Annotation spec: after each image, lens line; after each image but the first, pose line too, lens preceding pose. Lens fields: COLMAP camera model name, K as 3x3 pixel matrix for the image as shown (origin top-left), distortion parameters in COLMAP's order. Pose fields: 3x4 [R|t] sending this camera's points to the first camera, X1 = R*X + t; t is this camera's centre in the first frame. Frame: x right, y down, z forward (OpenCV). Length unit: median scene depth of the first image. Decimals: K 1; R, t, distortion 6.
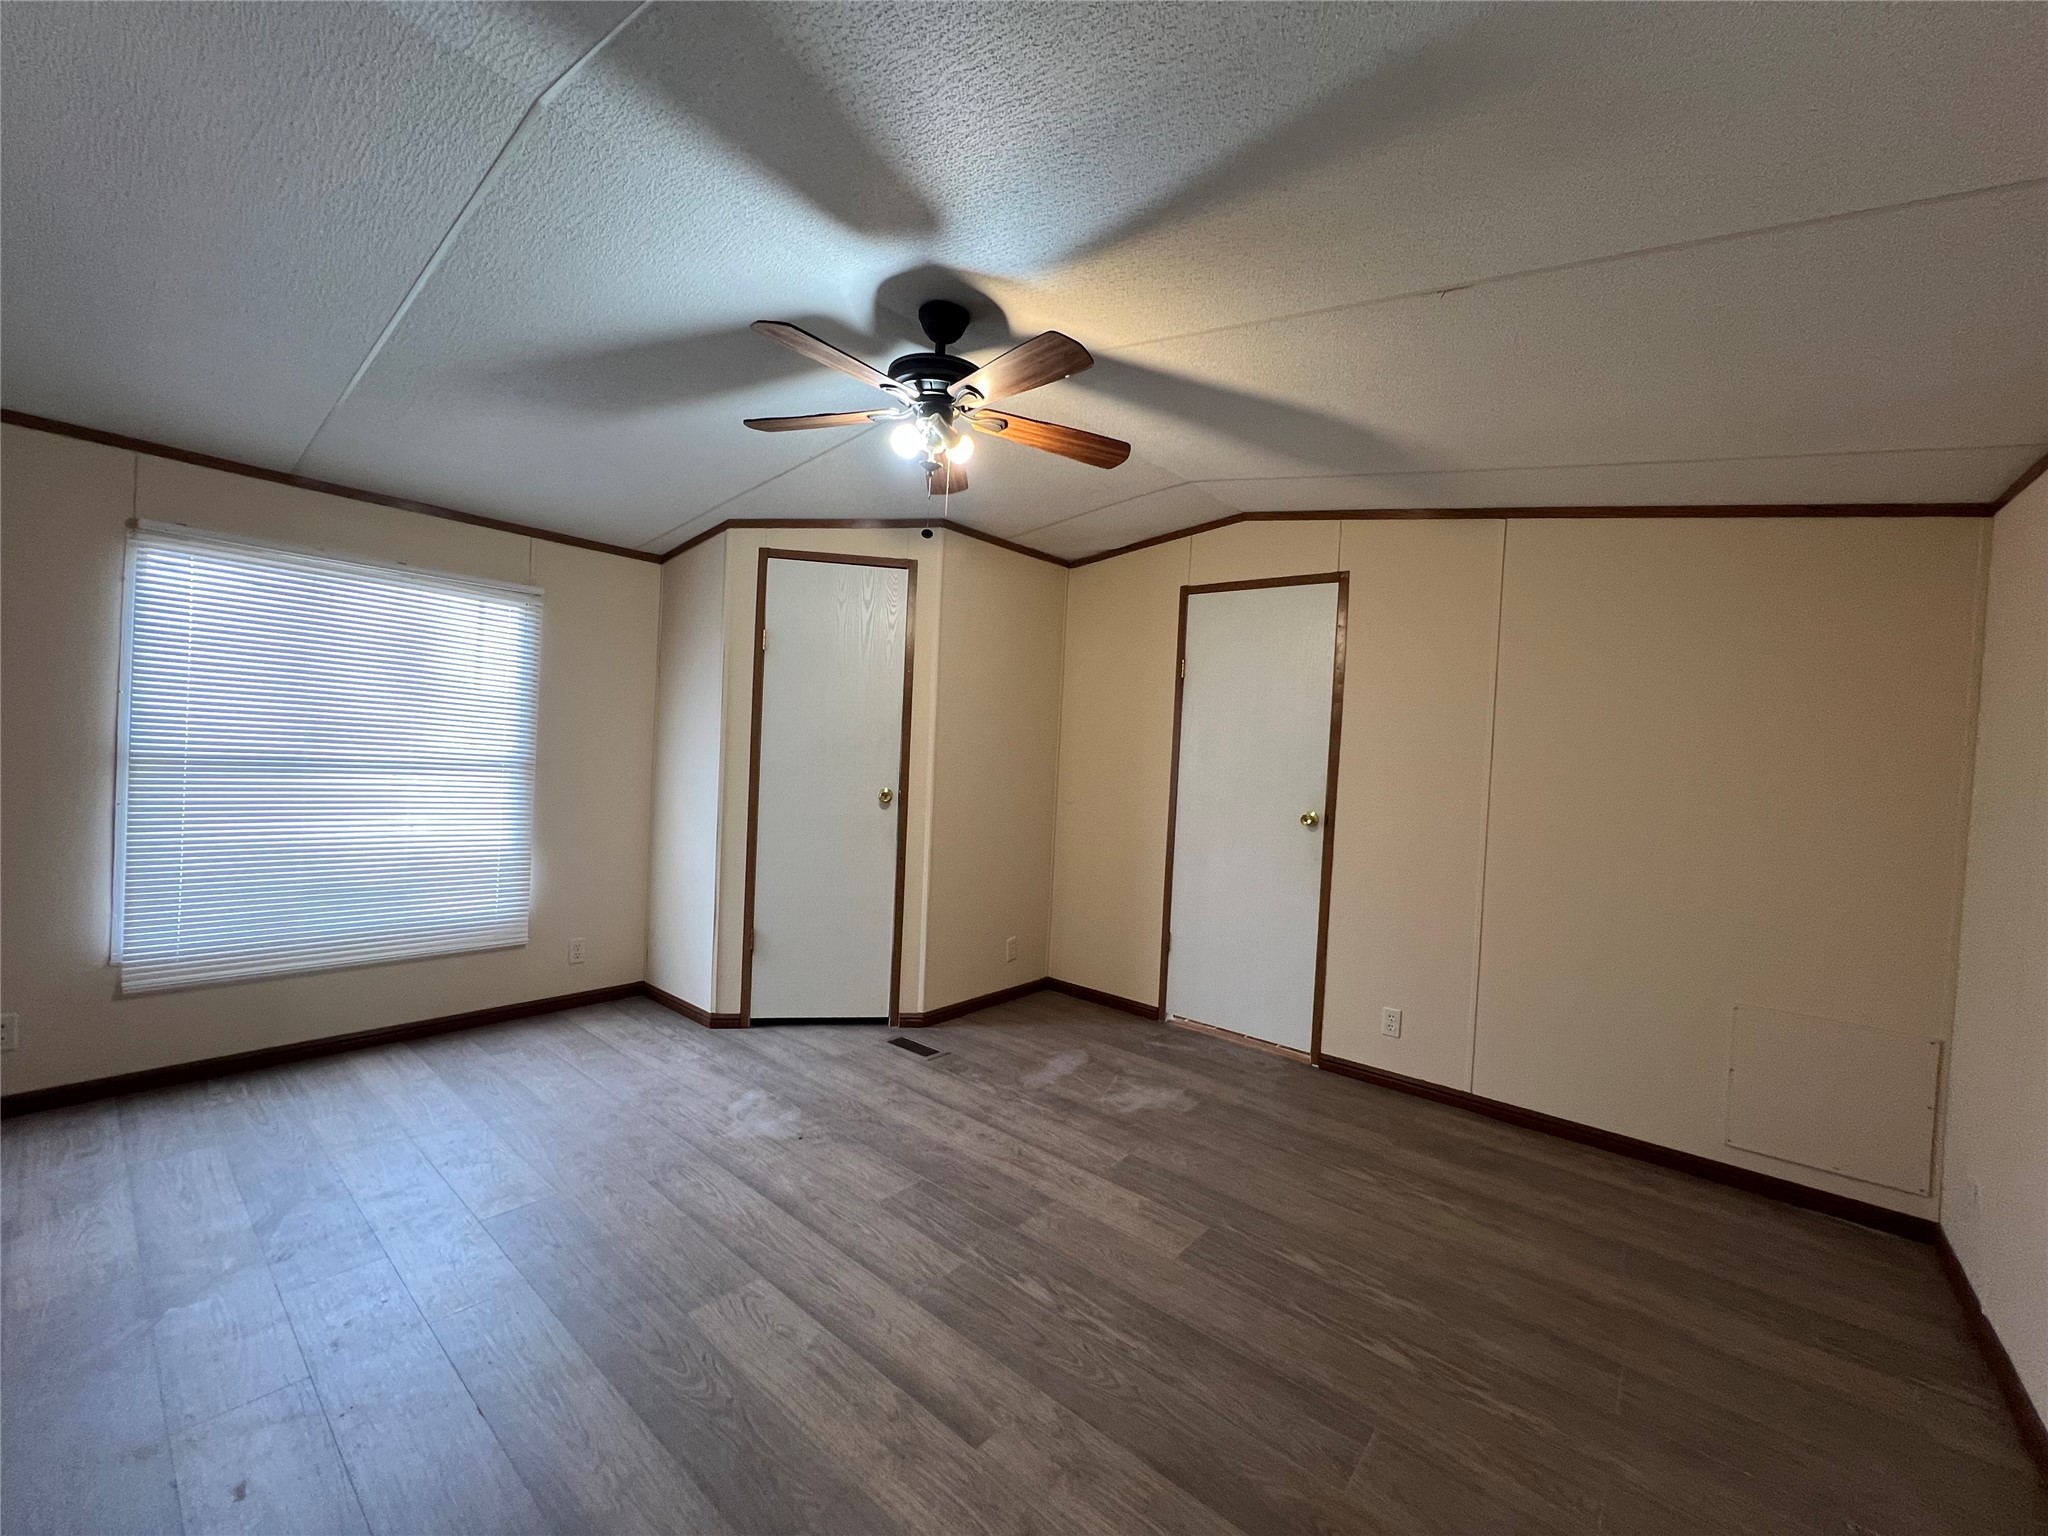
lens RADIAL K [[819.8, 0, 1021.9], [0, 819.8, 769.9], [0, 0, 1]] dist [-0.003525, 0.000490]
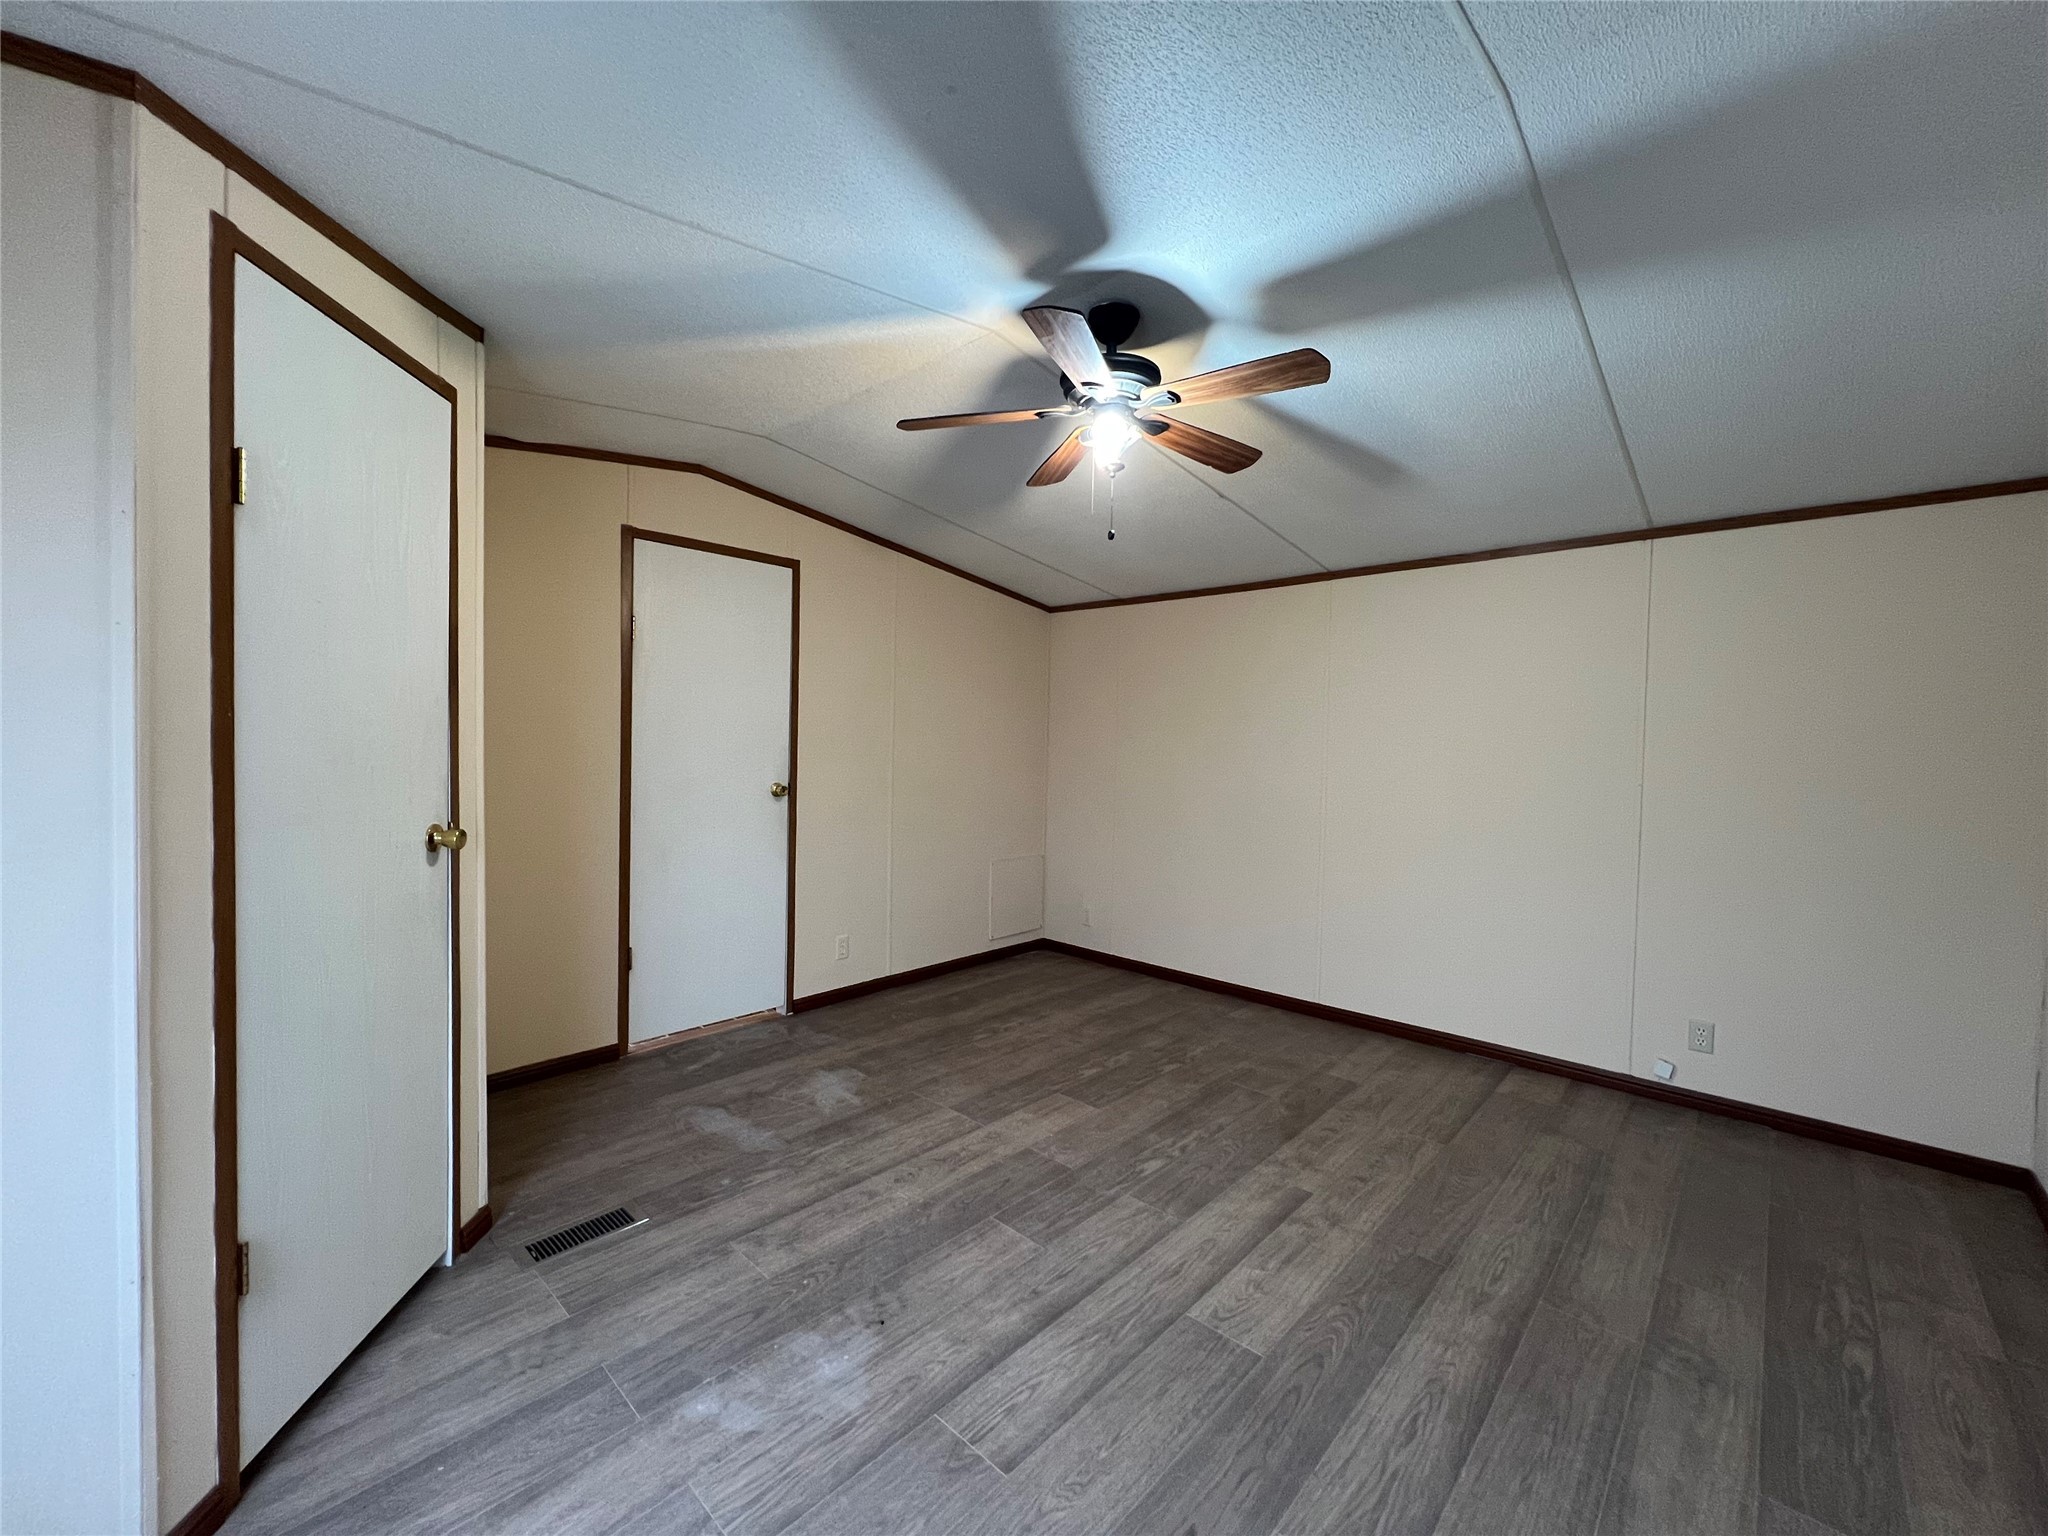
lens RADIAL K [[819.8, 0, 1020.3], [0, 819.8, 756.2], [0, 0, 1]] dist [-0.003525, 0.000490]
pose [[0.055167, -0.069968, 0.996023, -0.845614], [0.009411, 0.997534, 0.069553, -0.065869], [-0.998433, 0.005537, 0.055690, 0.778844]]
